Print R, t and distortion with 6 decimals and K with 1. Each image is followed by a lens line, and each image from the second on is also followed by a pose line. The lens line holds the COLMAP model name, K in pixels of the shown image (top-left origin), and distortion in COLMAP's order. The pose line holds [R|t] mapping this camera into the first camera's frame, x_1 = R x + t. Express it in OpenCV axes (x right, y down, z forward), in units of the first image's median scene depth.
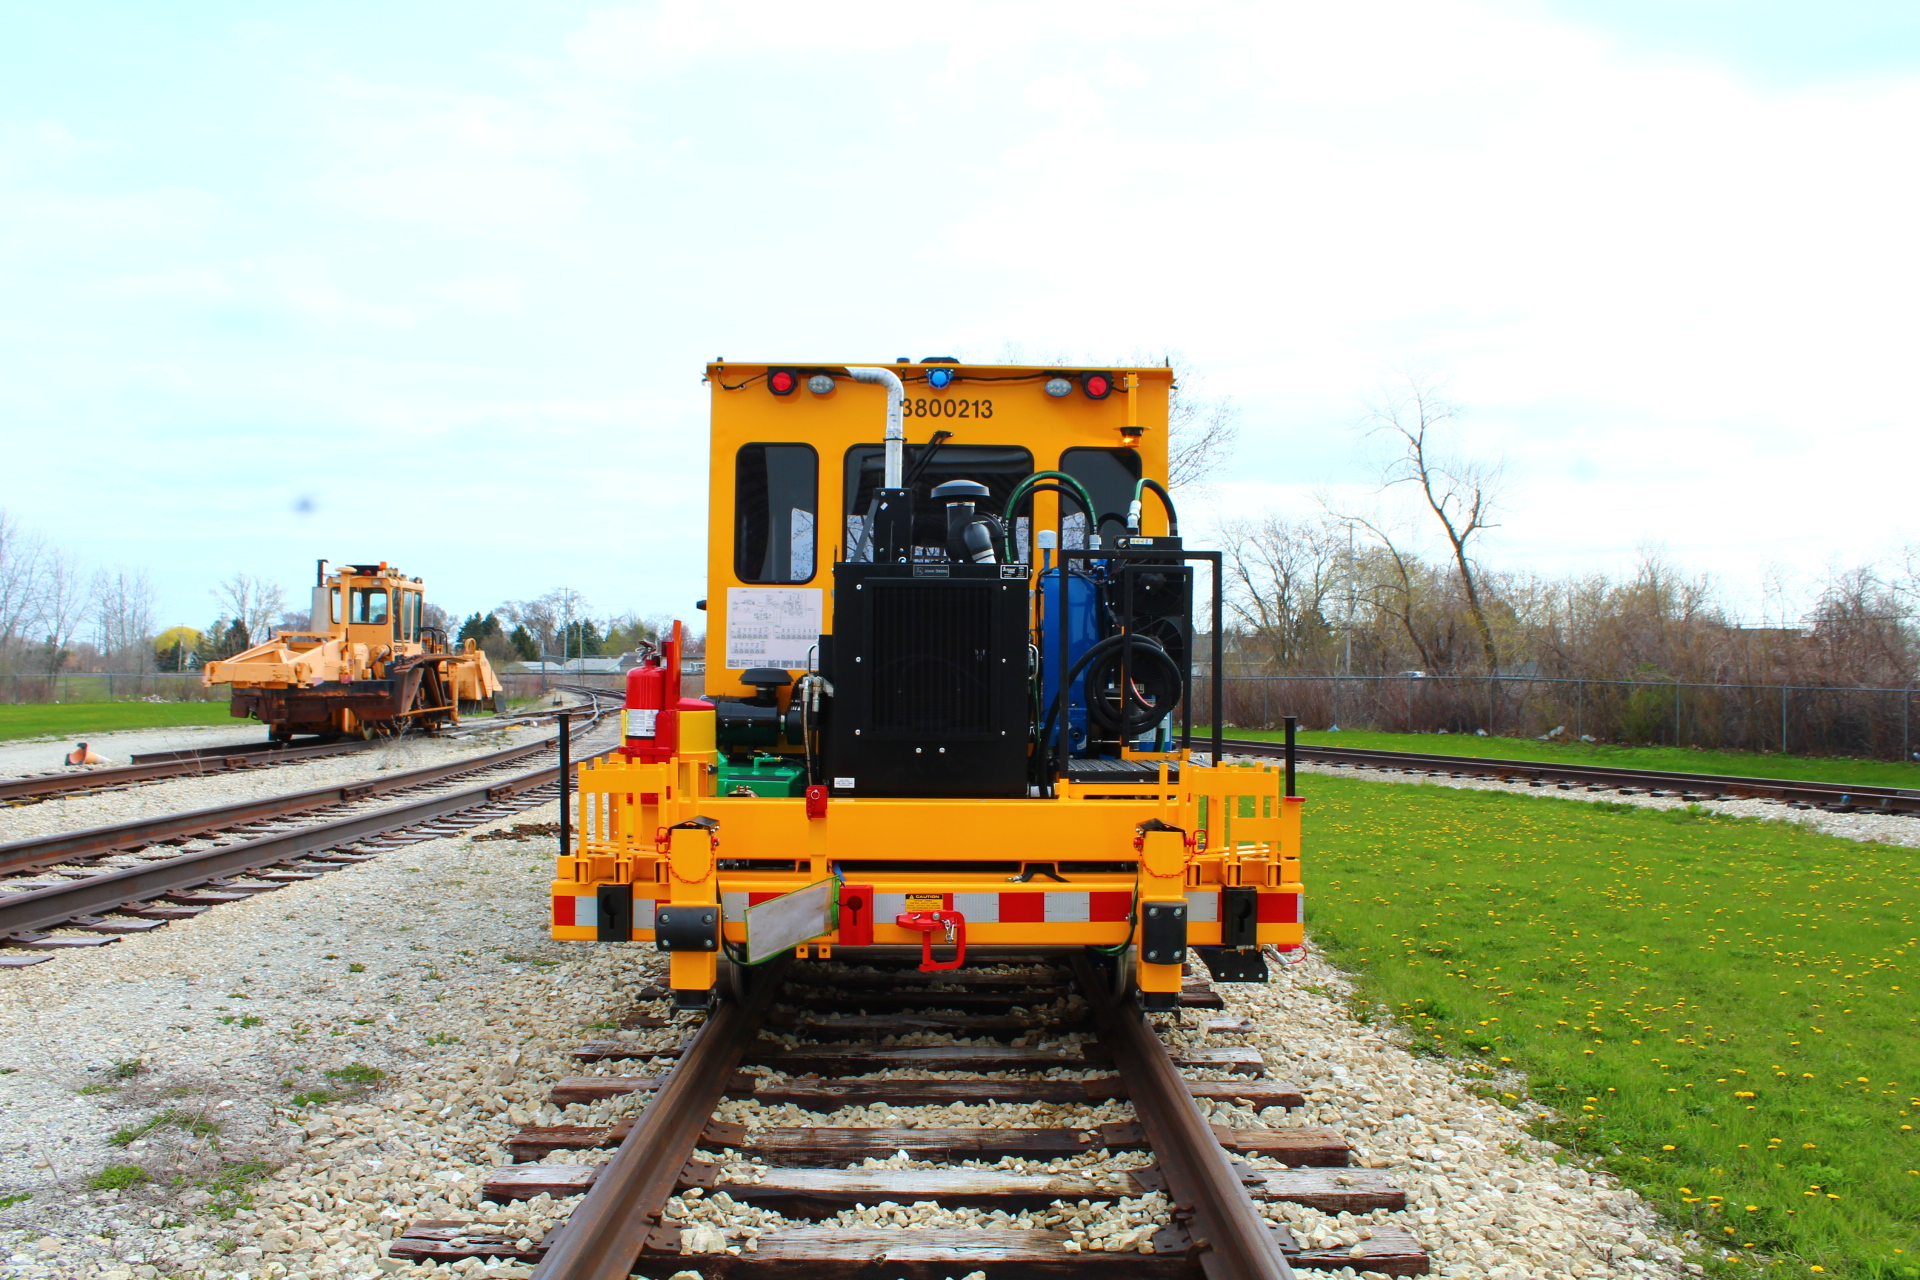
lens RADIAL K [[1613.1, 0, 960.0], [0, 1613.1, 640.0], [0, 0, 1]] dist [-0.185863, 0.000049]
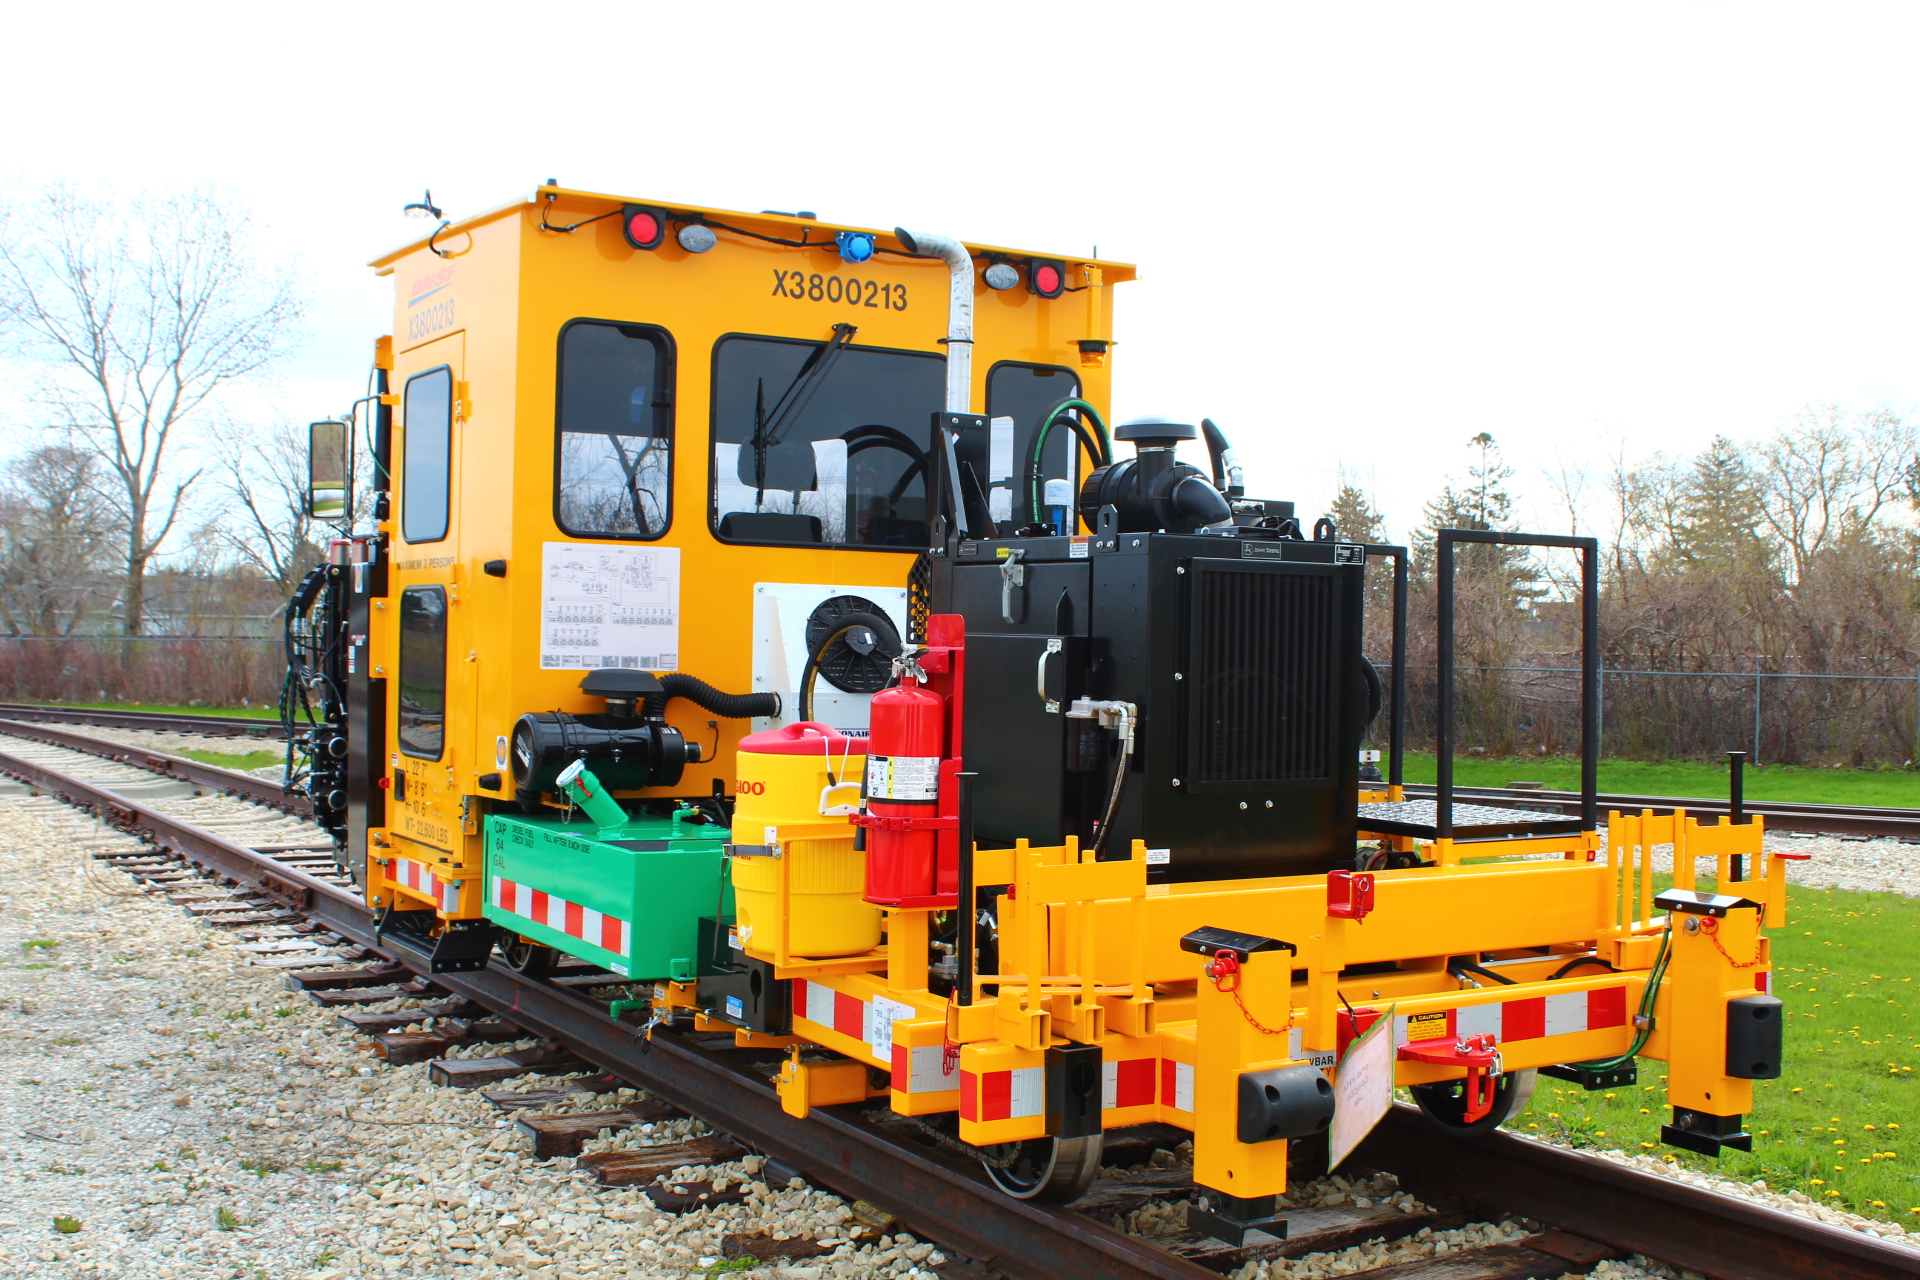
lens RADIAL K [[2102.0, 0, 960.0], [0, 2102.0, 640.0], [0, 0, 1]] dist [-0.107367, -0.005817]
pose [[0.862273, 0.006282, 0.506404, -0.424971], [-0.019478, 0.999595, 0.020765, -0.014354], [-0.506069, -0.027769, 0.862046, 0.198468]]
